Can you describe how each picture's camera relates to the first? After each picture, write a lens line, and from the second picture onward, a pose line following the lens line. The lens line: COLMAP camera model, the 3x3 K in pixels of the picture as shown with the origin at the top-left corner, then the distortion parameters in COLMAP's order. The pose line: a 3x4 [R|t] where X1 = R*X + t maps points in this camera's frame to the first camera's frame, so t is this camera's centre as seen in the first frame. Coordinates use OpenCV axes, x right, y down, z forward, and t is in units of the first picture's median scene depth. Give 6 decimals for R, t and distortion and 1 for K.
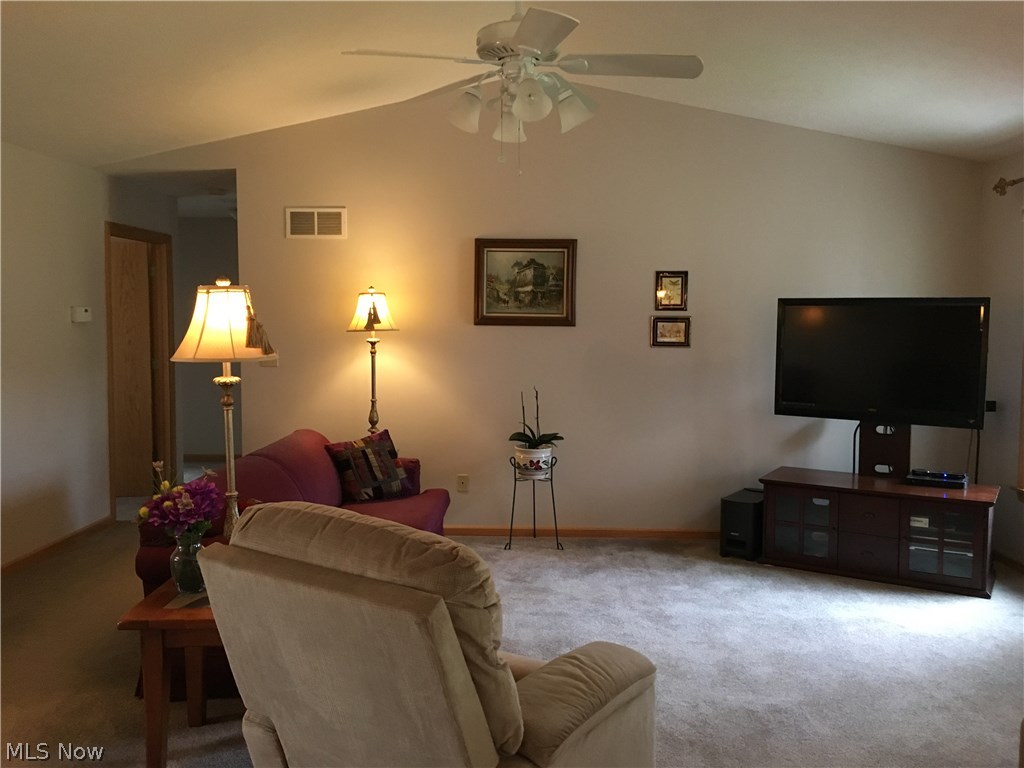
lens RADIAL K [[875.4, 0, 515.5], [0, 875.4, 380.6], [0, 0, 1]] dist [0.067848, -0.053025]
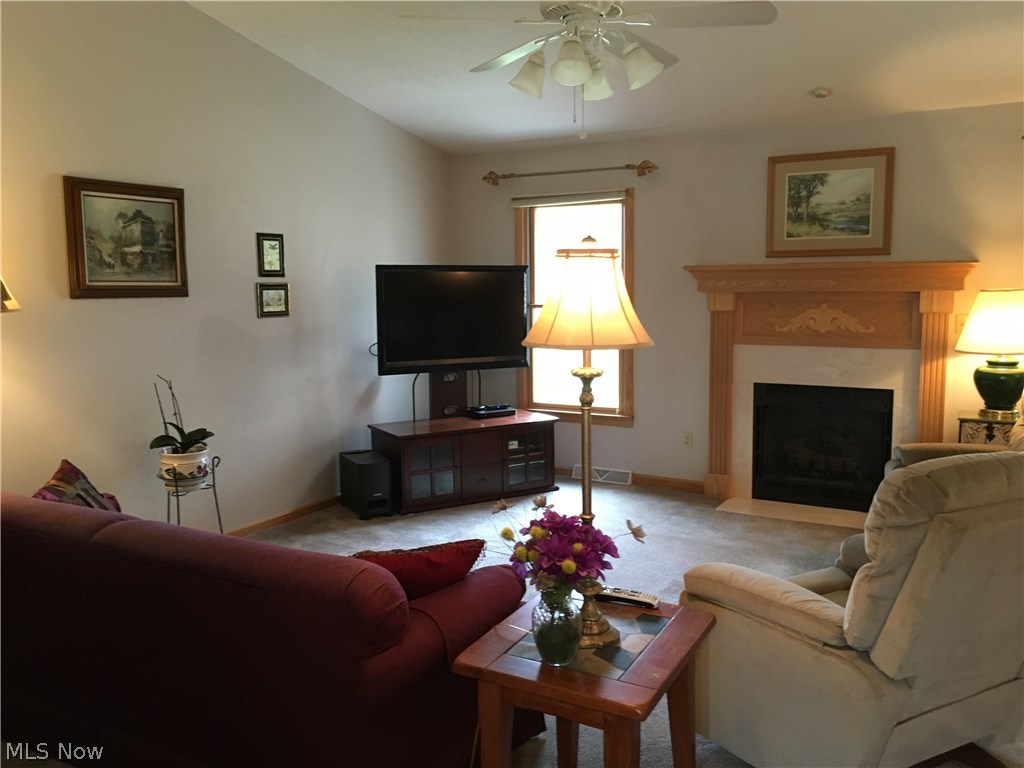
lens RADIAL K [[875.4, 0, 513.1], [0, 875.4, 383.1], [0, 0, 1]] dist [0.067848, -0.053025]
pose [[0.459117, -0.115298, 0.880862, -0.529360], [0.076073, 0.993003, 0.090326, -0.033664], [-0.885113, 0.025540, 0.464675, 0.354404]]
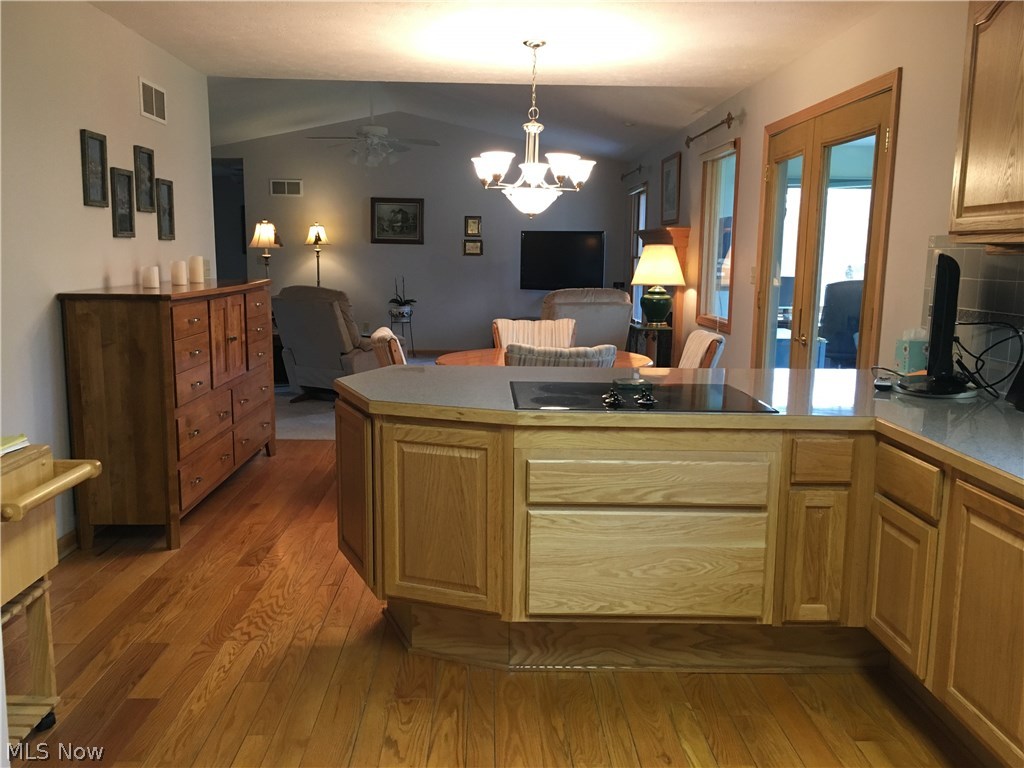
lens RADIAL K [[875.4, 0, 506.2], [0, 875.4, 382.5], [0, 0, 1]] dist [0.067848, -0.053025]
pose [[0.998746, -0.000286, 0.050066, 0.153555], [-0.003450, 0.997213, 0.074532, 0.097434], [-0.049948, -0.074611, 0.995961, -0.963275]]
